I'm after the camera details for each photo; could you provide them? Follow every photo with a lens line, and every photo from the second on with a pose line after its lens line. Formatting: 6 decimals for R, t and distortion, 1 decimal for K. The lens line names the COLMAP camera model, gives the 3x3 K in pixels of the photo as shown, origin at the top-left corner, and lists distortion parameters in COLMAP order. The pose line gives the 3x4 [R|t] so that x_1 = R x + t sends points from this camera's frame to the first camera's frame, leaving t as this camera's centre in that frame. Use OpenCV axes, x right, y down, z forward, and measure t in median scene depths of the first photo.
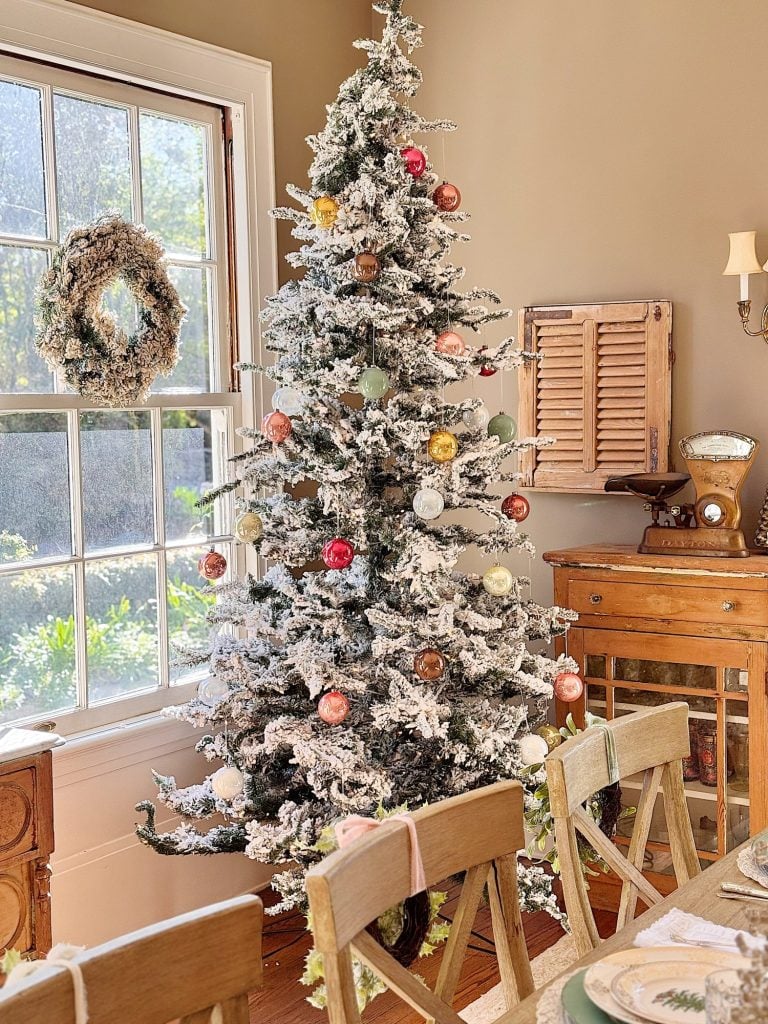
lens RADIAL K [[1473.6, 0, 384.0], [0, 1473.6, 512.0], [0, 0, 1]] dist [0.117966, 0.006390]
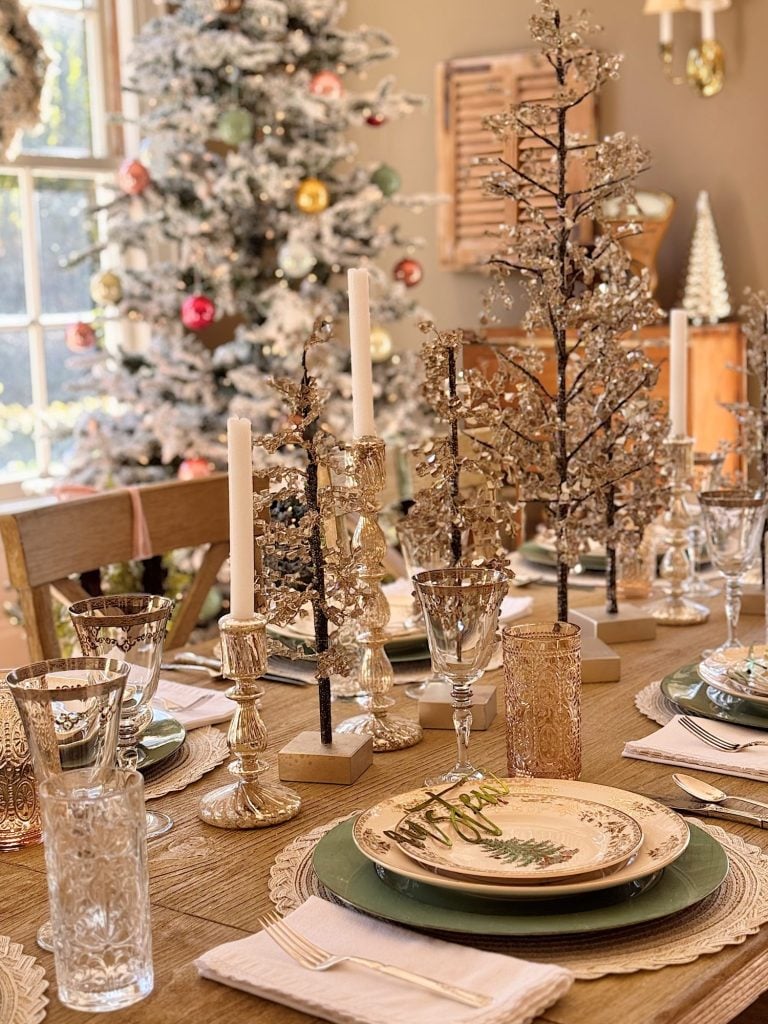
lens RADIAL K [[1690.5, 0, 385.1], [0, 1690.5, 562.5], [0, 0, 1]] dist [0.118306, -0.193916]
pose [[0.998952, 0.001178, -0.045759, 0.130102], [0.003357, 0.995091, 0.098910, 0.076306], [0.045651, -0.098960, 0.994044, -0.085345]]
